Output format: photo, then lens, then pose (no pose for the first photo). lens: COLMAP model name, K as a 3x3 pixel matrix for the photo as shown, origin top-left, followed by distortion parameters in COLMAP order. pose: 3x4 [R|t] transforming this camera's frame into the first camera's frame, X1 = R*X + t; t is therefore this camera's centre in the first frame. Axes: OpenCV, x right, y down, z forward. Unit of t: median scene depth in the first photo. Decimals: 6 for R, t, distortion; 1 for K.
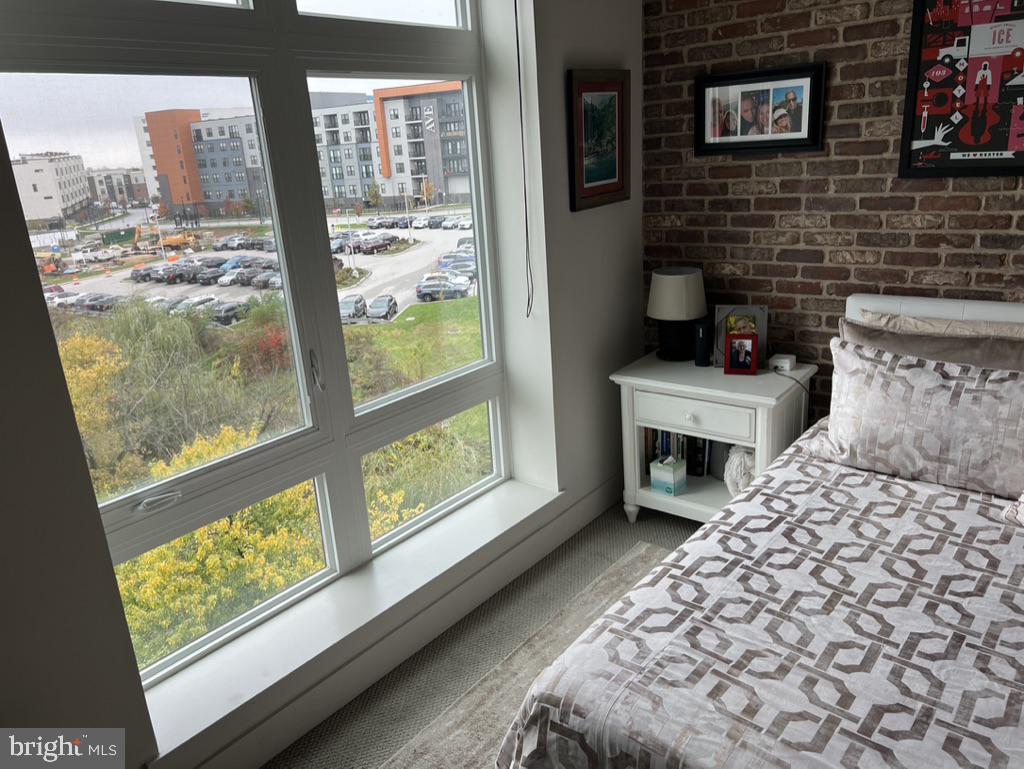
lens RADIAL K [[768.5, 0, 518.4], [0, 768.5, 384.6], [0, 0, 1]] dist [0.056509, -0.070434]
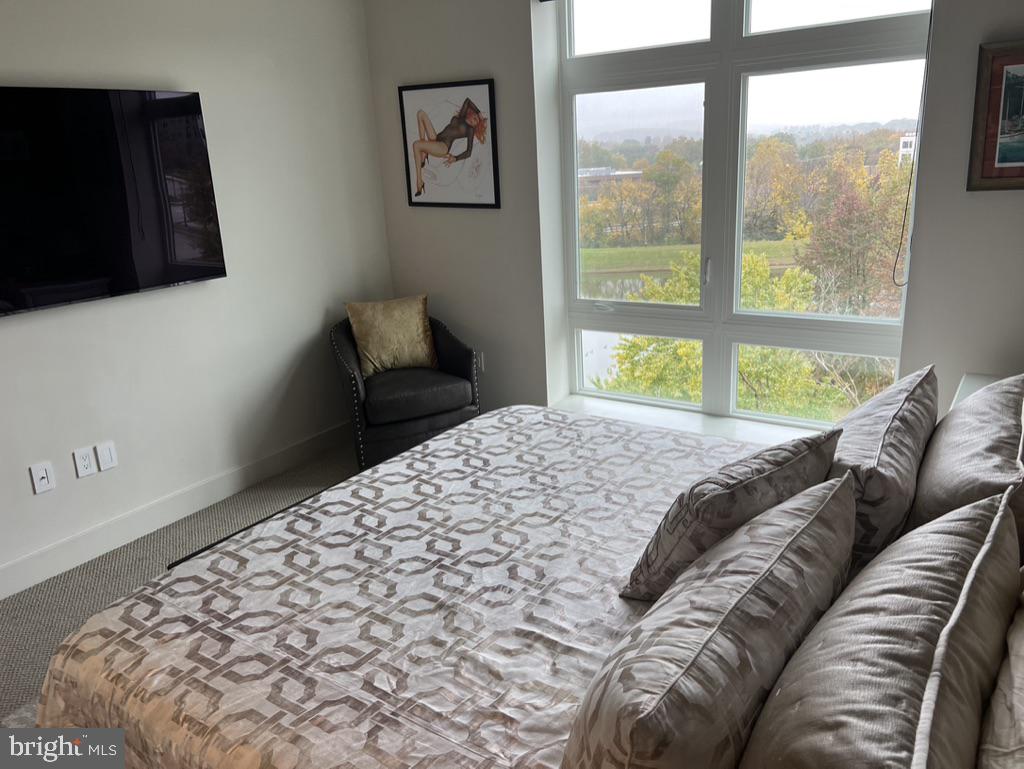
lens RADIAL K [[768.5, 0, 507.5], [0, 768.5, 393.5], [0, 0, 1]] dist [0.056509, -0.070434]
pose [[0.079440, 0.358326, -0.930211, 1.022047], [-0.251563, 0.910163, 0.329120, -0.169434], [0.964575, 0.207861, 0.162445, 0.341336]]
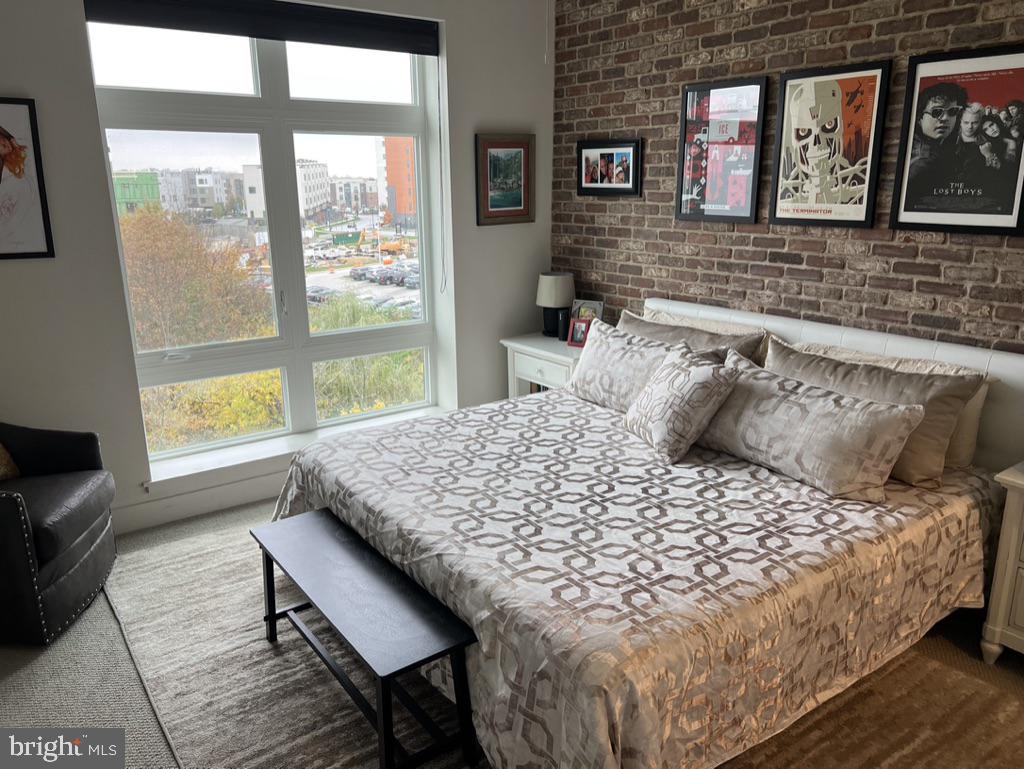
lens RADIAL K [[768.5, 0, 520.8], [0, 768.5, 393.3], [0, 0, 1]] dist [0.056509, -0.070434]
pose [[0.964506, 0.126272, -0.231914, 0.545598], [-0.131035, 0.991364, -0.005186, 0.097855], [0.229257, 0.035391, 0.972722, -0.438965]]
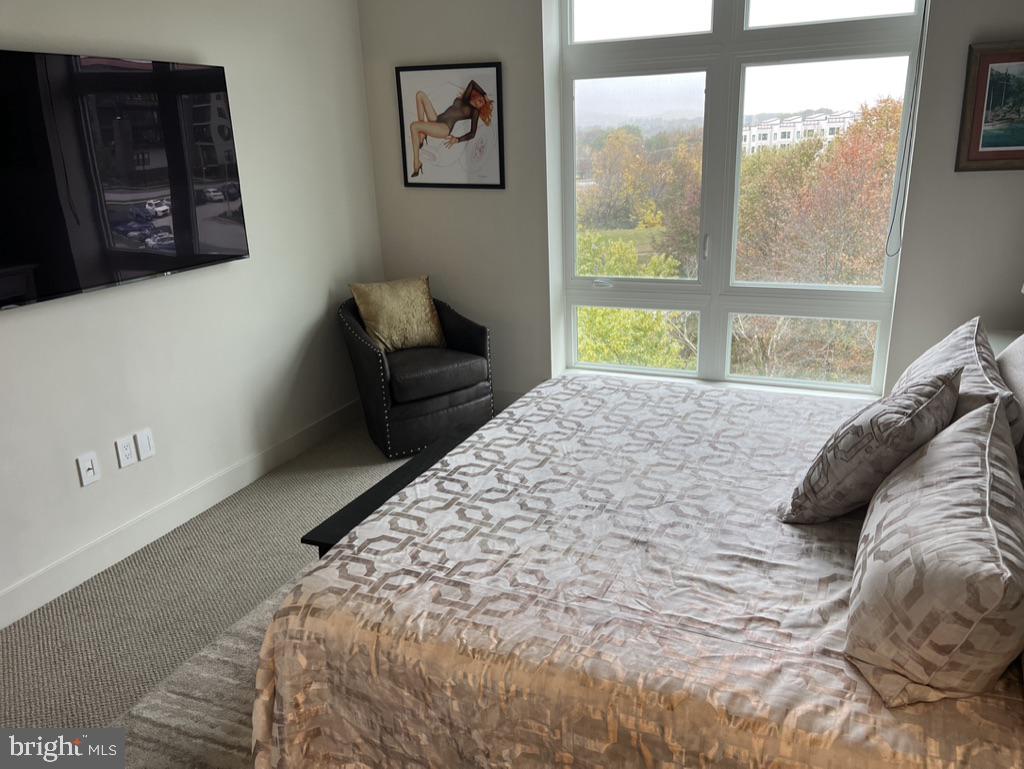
lens RADIAL K [[768.5, 0, 507.3], [0, 768.5, 398.9], [0, 0, 1]] dist [0.056509, -0.070434]
pose [[0.255647, 0.369084, -0.893544, 1.036231], [-0.267784, 0.915128, 0.301385, -0.089493], [0.928944, 0.162228, 0.332784, 0.077124]]
